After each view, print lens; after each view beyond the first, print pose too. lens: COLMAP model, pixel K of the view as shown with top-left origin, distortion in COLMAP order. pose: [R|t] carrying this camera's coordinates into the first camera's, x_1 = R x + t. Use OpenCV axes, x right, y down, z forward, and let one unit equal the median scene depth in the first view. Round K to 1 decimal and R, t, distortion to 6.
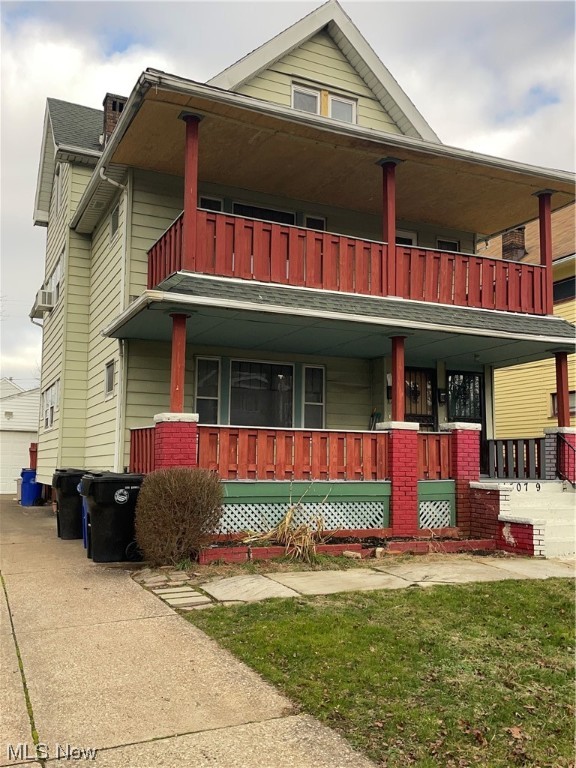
lens RADIAL K [[697.7, 0, 287.7], [0, 697.7, 386.2], [0, 0, 1]] dist [0.034802, 0.000000]
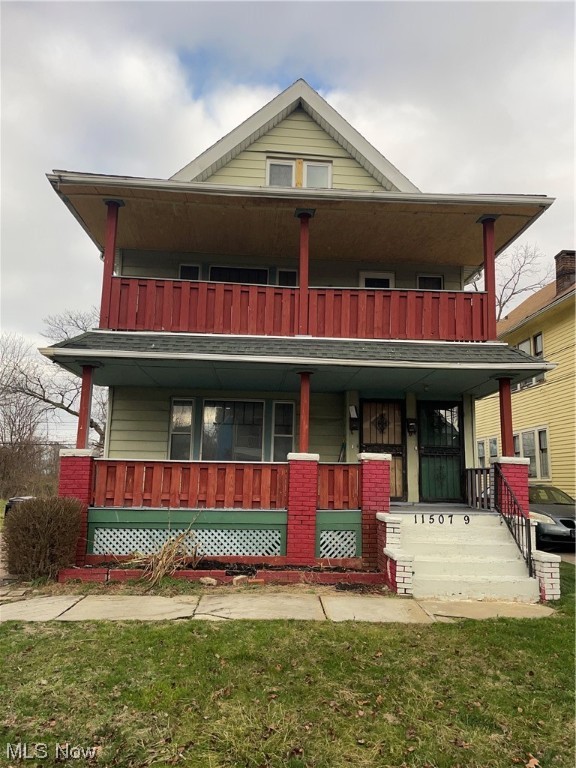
lens RADIAL K [[581.3, 0, 291.4], [0, 581.3, 382.5], [0, 0, 1]] dist [0.052422, -0.035500]
pose [[0.936101, -0.053005, -0.347713, 0.451773], [0.031489, 0.997239, -0.067244, 0.003380], [0.350318, 0.051998, 0.935186, 0.166865]]
